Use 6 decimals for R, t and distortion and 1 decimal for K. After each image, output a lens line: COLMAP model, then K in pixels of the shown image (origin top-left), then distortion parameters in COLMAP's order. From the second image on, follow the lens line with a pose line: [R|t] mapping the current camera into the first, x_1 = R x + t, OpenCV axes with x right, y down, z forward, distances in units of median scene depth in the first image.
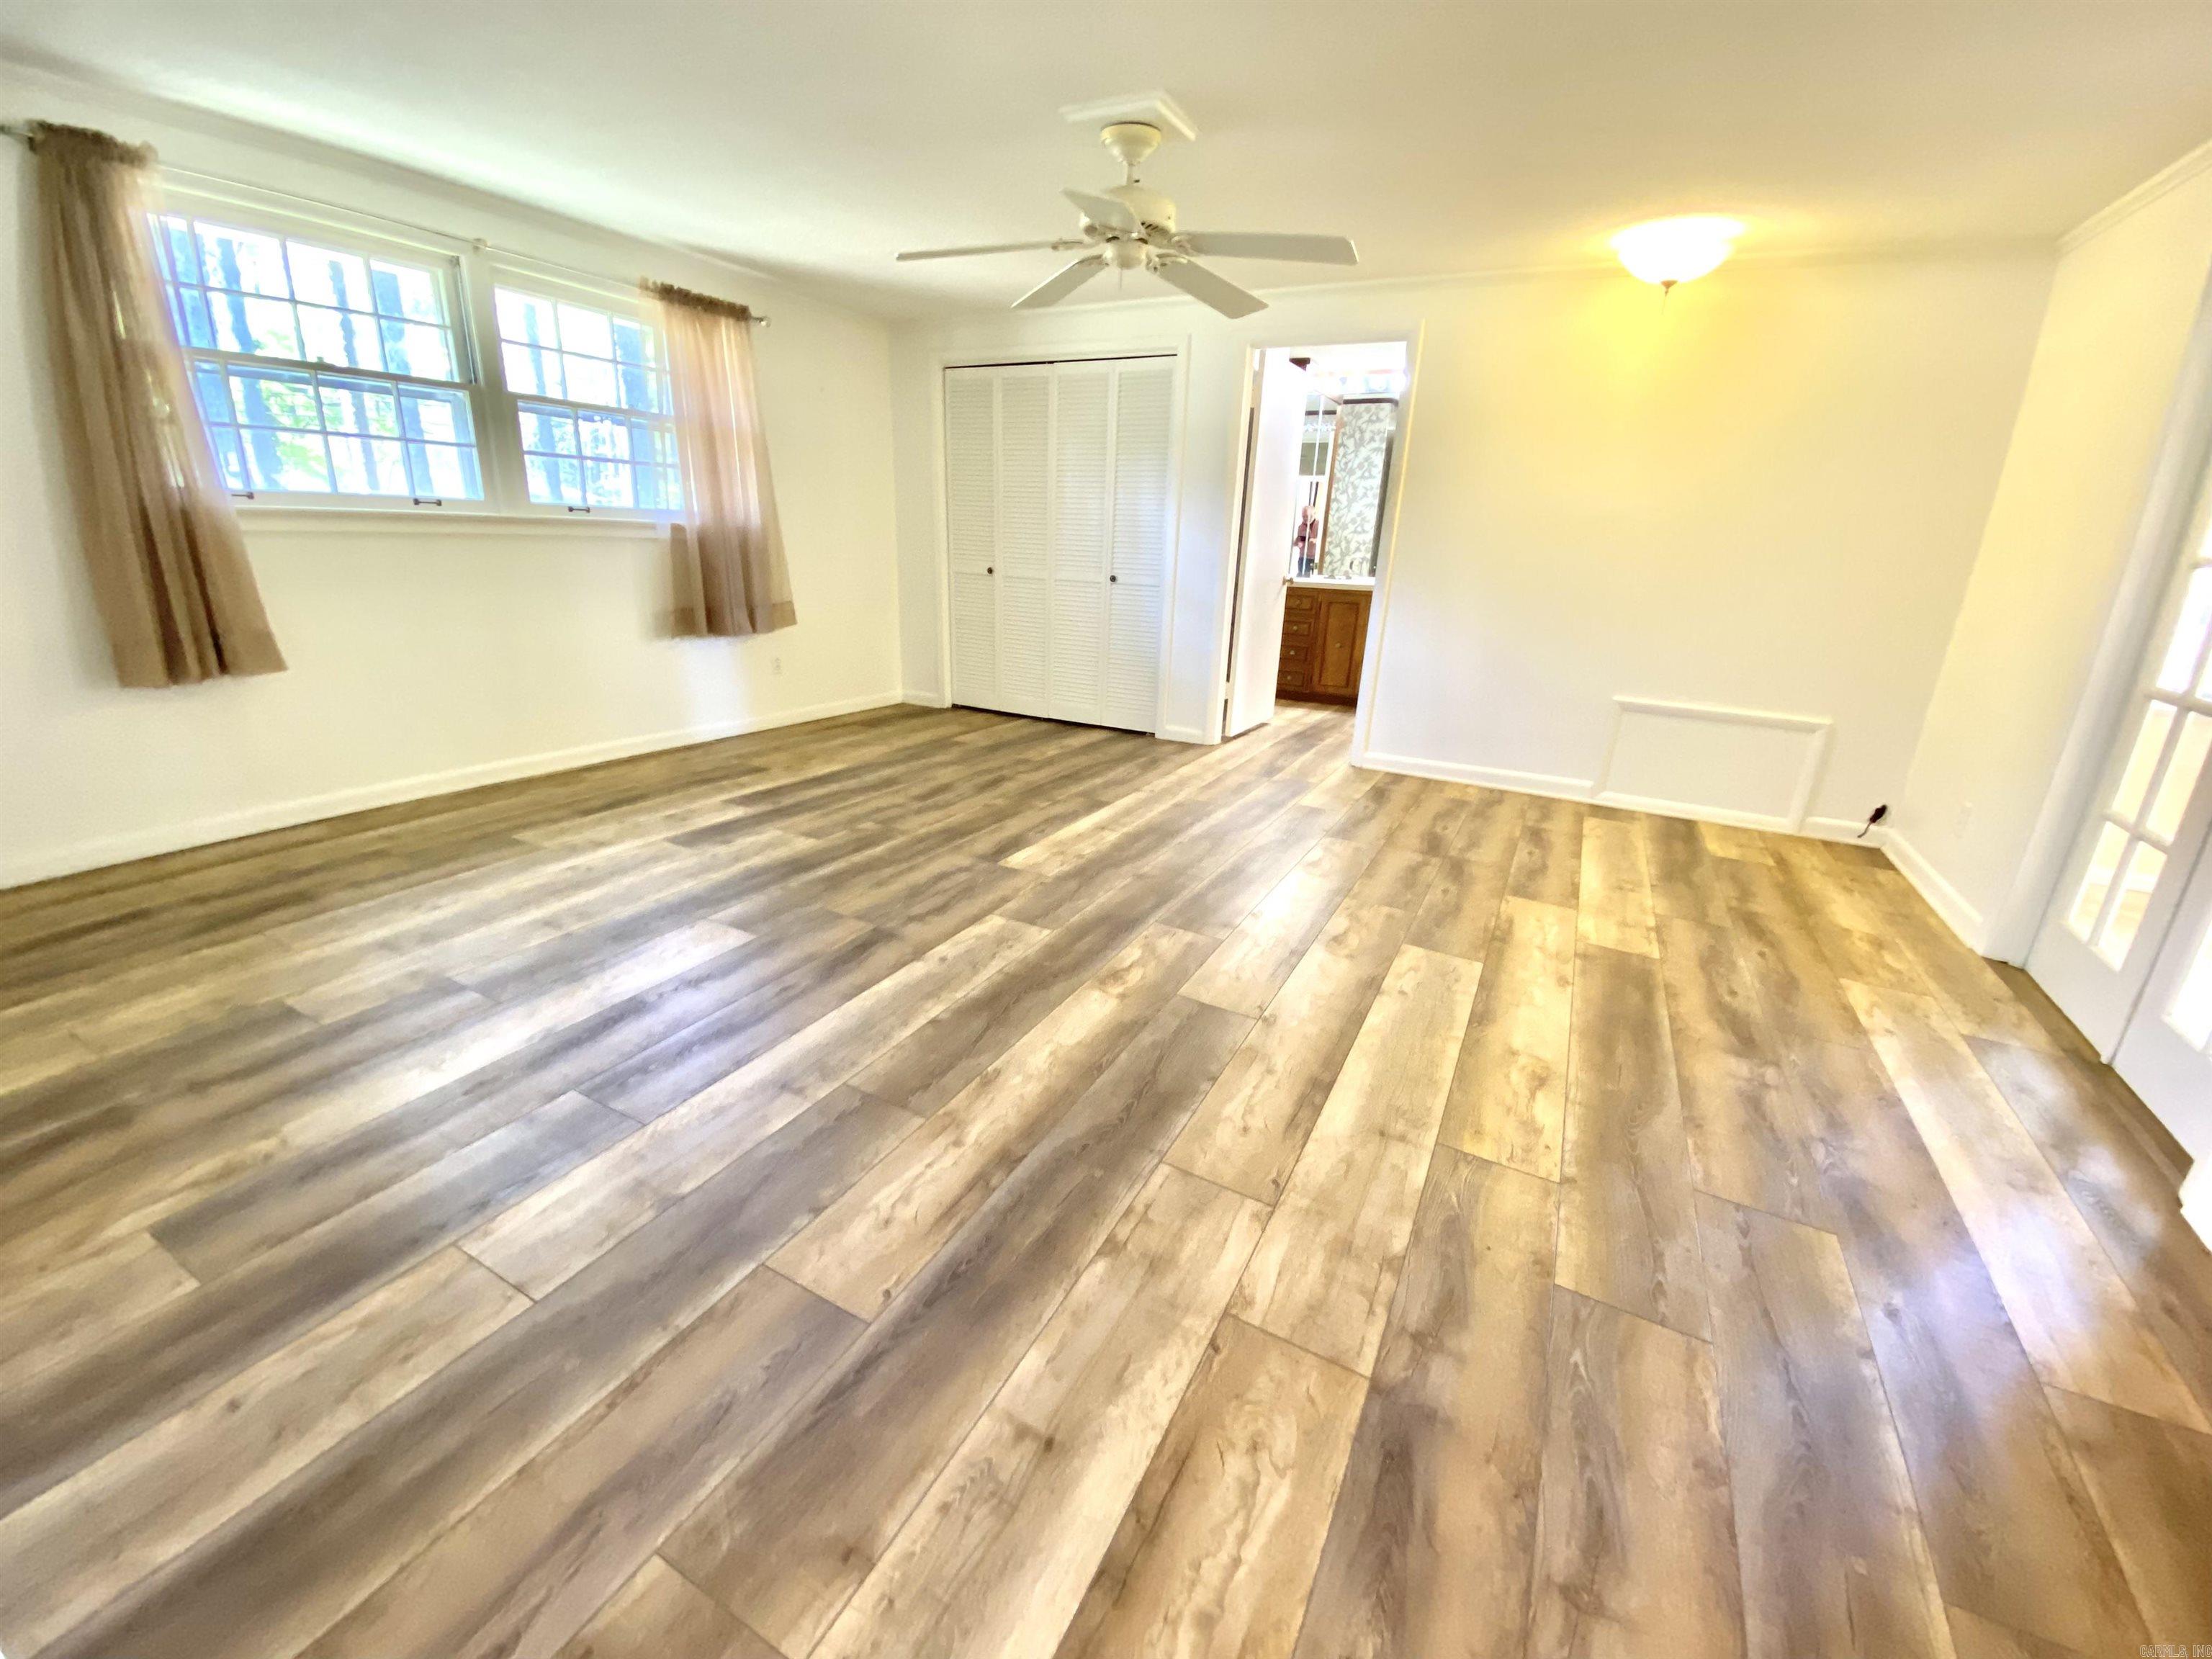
lens RADIAL K [[891.9, 0, 1097.8], [0, 891.9, 826.0], [0, 0, 1]] dist [0.023481, -0.020277]
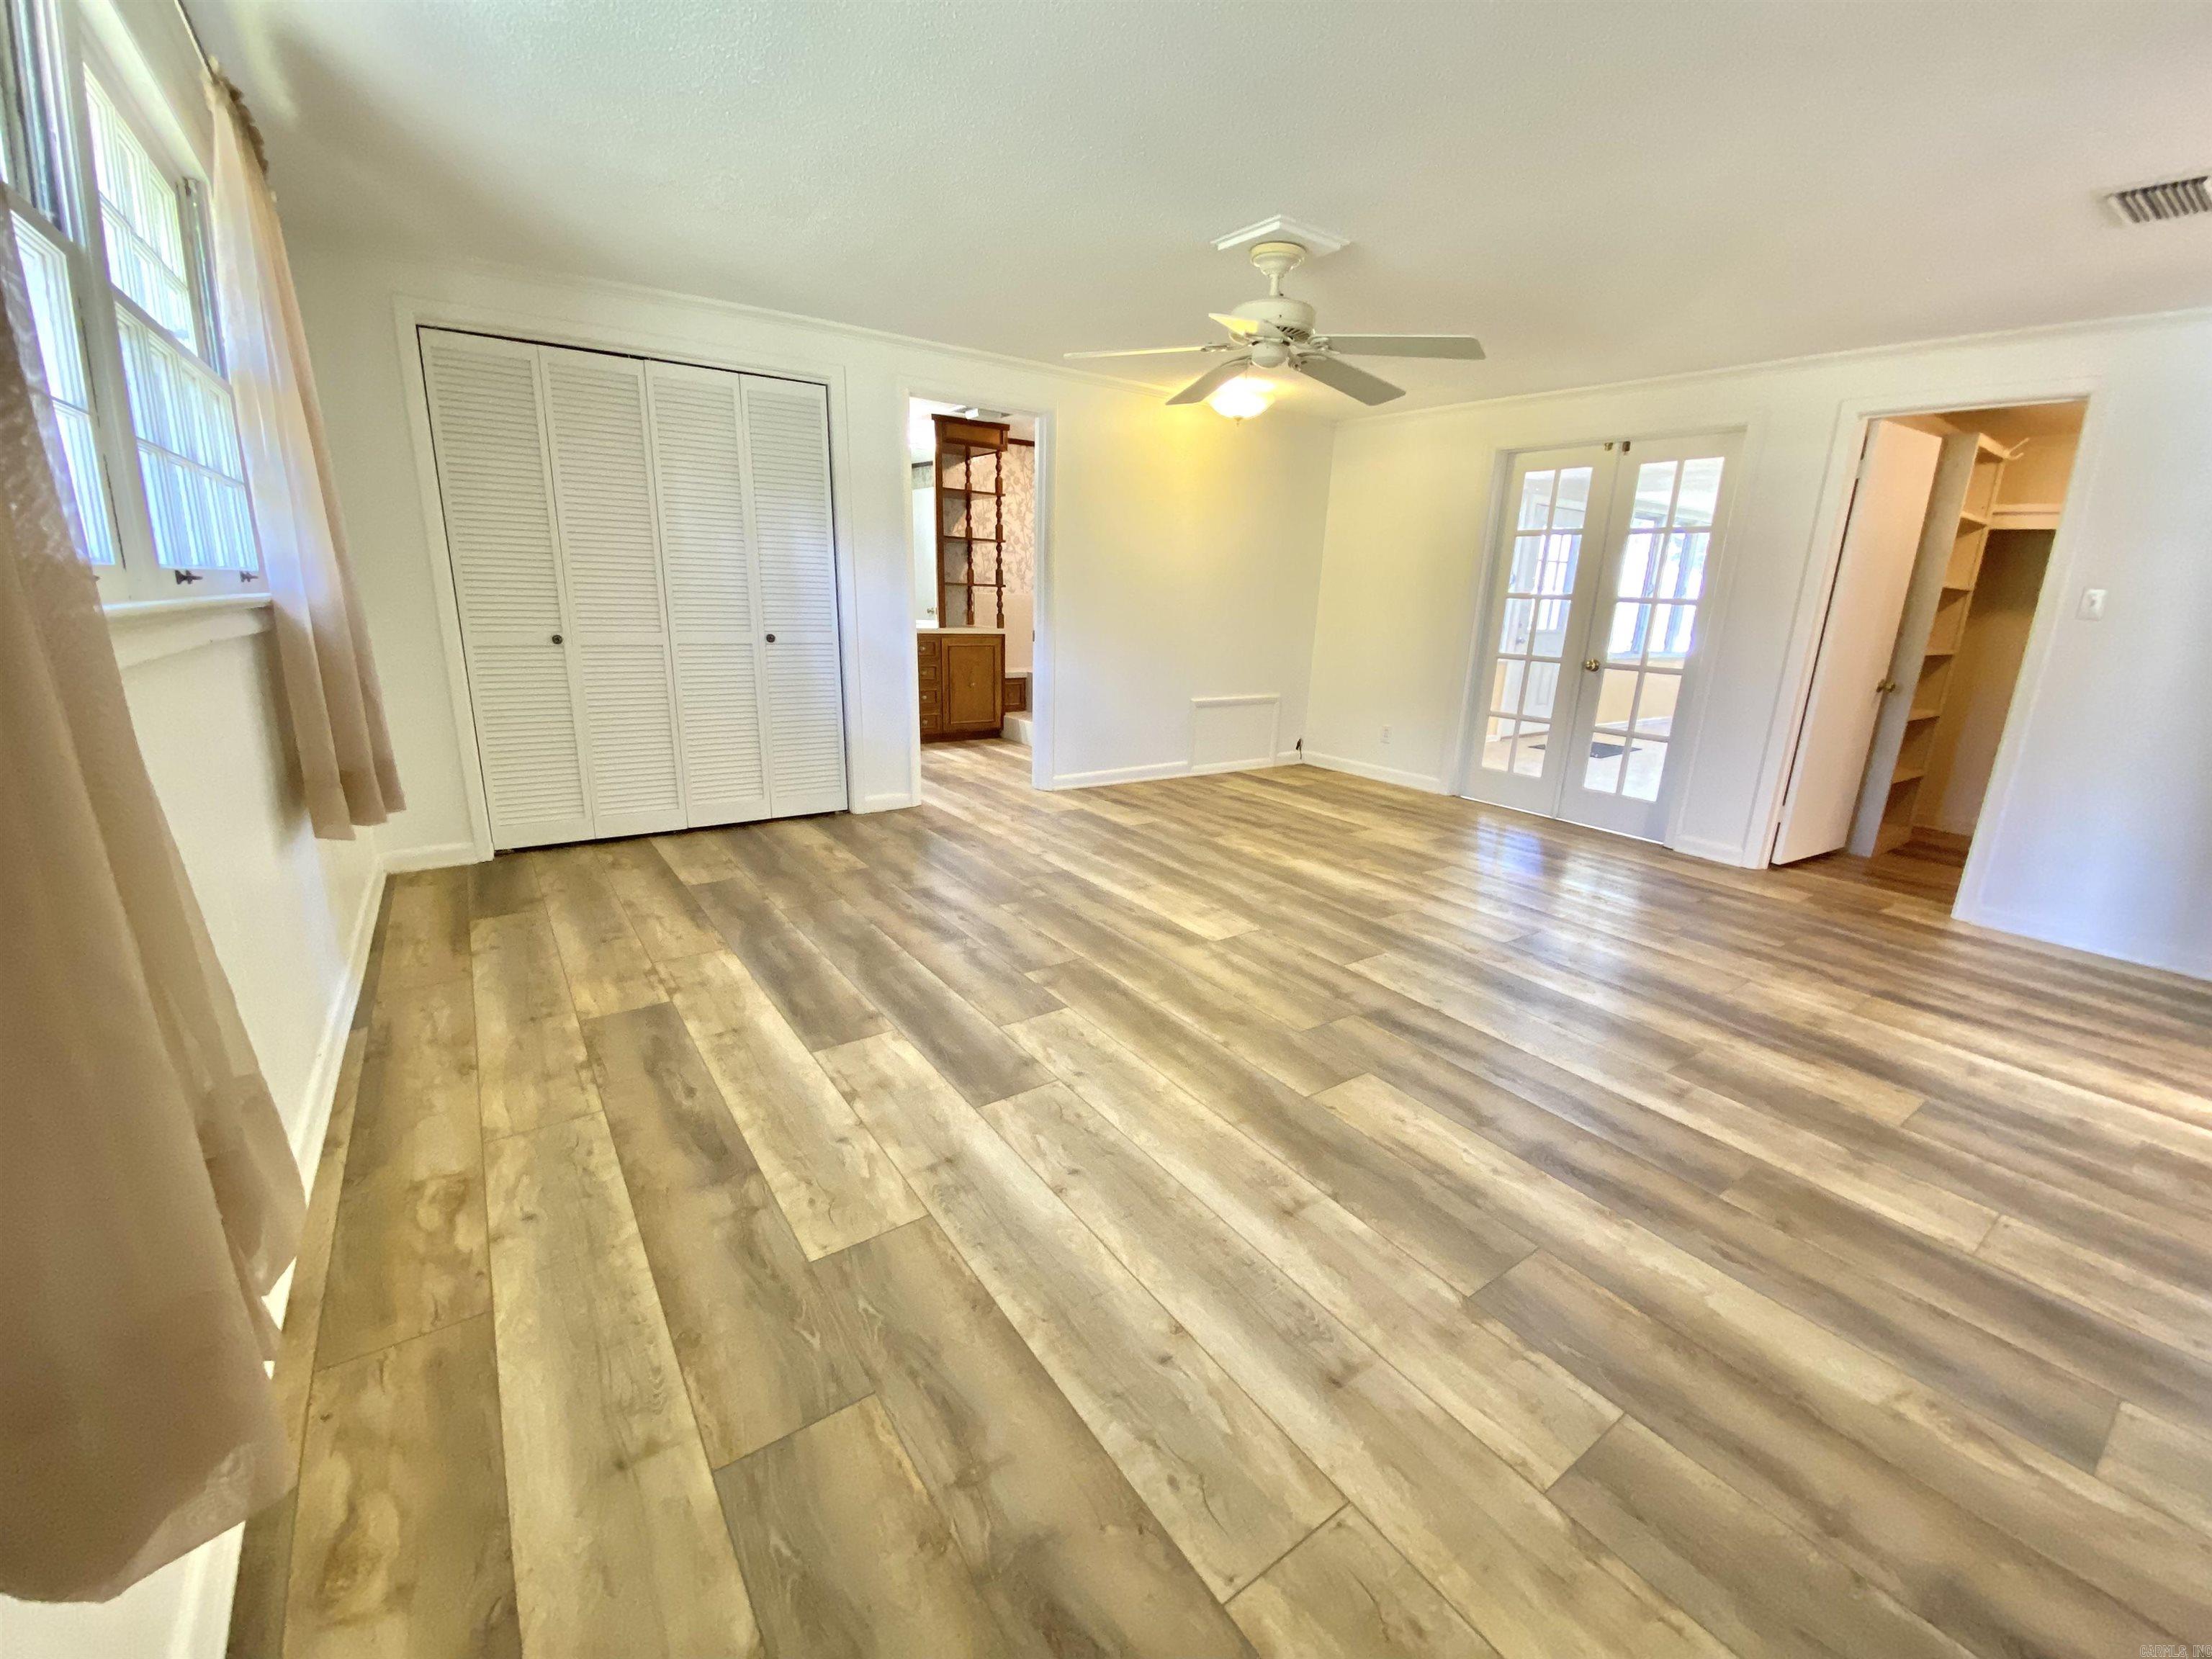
lens RADIAL K [[891.9, 0, 1097.8], [0, 891.9, 826.0], [0, 0, 1]] dist [0.023481, -0.020277]
pose [[0.450141, -0.250133, 0.857209, -0.964792], [0.264248, 0.954284, 0.139696, -0.244123], [-0.852963, 0.163632, 0.495659, 0.605466]]
